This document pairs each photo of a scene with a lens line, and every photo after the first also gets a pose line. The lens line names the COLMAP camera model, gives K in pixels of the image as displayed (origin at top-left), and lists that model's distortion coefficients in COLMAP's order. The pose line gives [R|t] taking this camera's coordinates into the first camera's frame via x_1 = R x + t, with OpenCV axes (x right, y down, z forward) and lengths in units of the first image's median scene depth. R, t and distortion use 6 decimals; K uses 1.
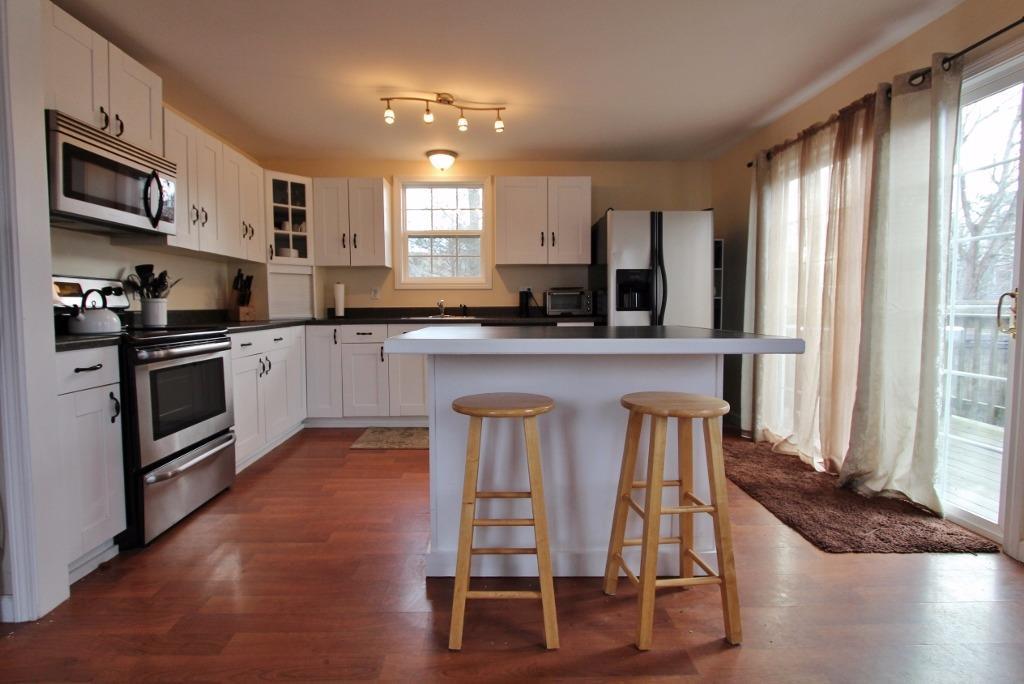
lens RADIAL K [[471.5, 0, 494.7], [0, 471.5, 334.4], [0, 0, 1]] dist [-0.021988, 0.004700]
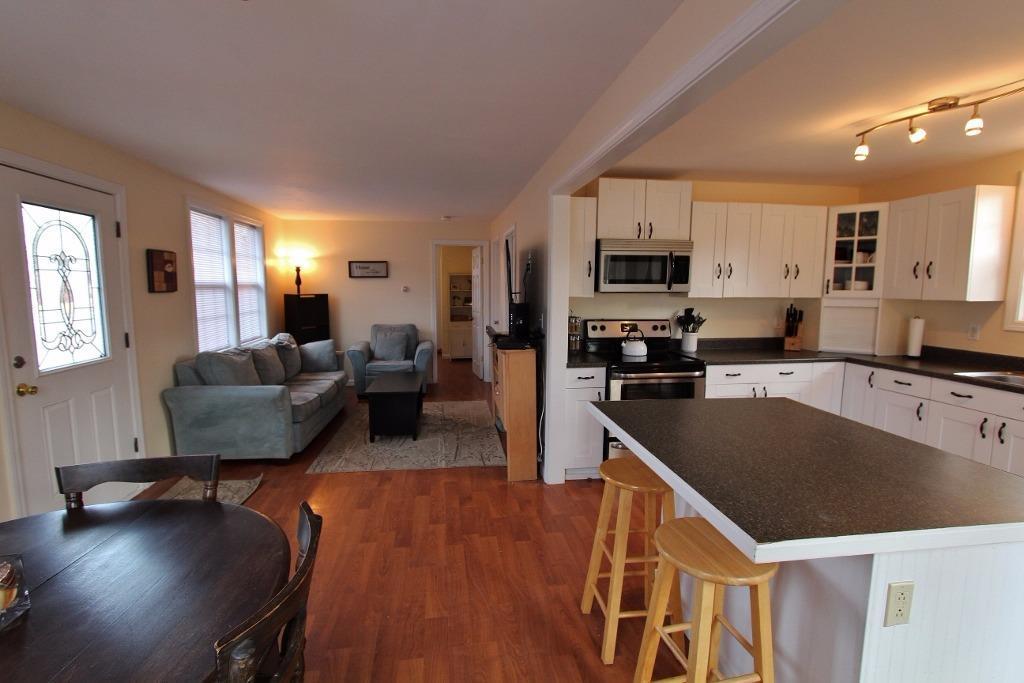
lens RADIAL K [[471.5, 0, 507.4], [0, 471.5, 339.8], [0, 0, 1]] dist [-0.021988, 0.004700]
pose [[0.122443, 0.116399, -0.985626, 0.464326], [-0.066572, 0.991825, 0.108861, -0.125280], [0.990240, 0.052286, 0.129191, 0.179232]]
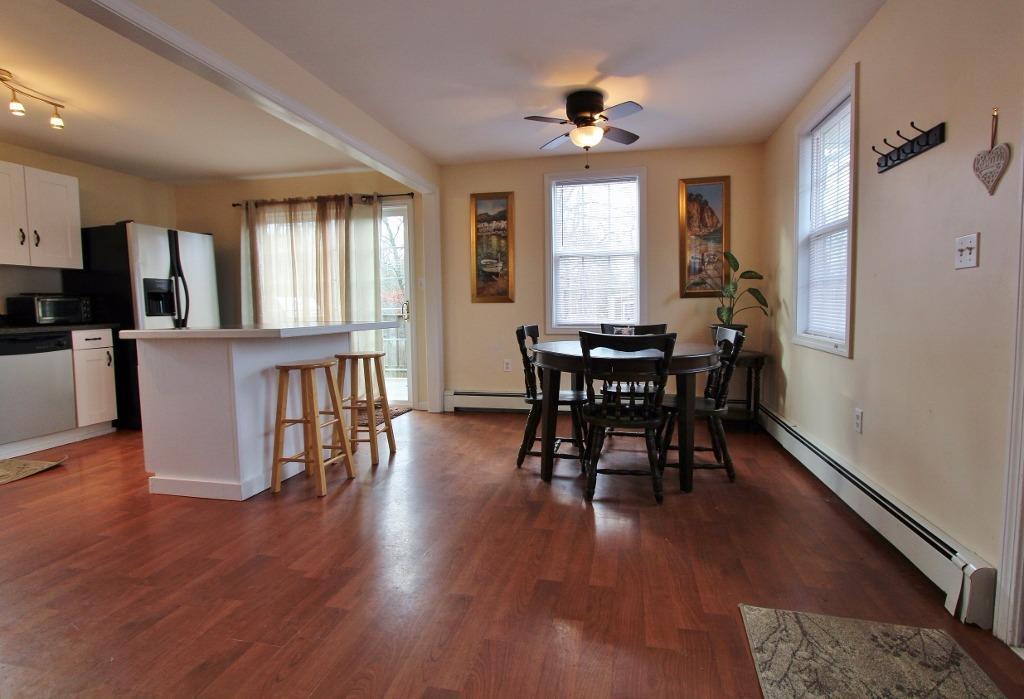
lens RADIAL K [[493.2, 0, 530.8], [0, 493.2, 338.9], [0, 0, 1]] dist [-0.011467, -0.000525]
pose [[0.214524, -0.063968, 0.974622, -0.631375], [0.073792, 0.996063, 0.049133, 0.010716], [-0.973927, 0.061379, 0.218399, -0.097686]]
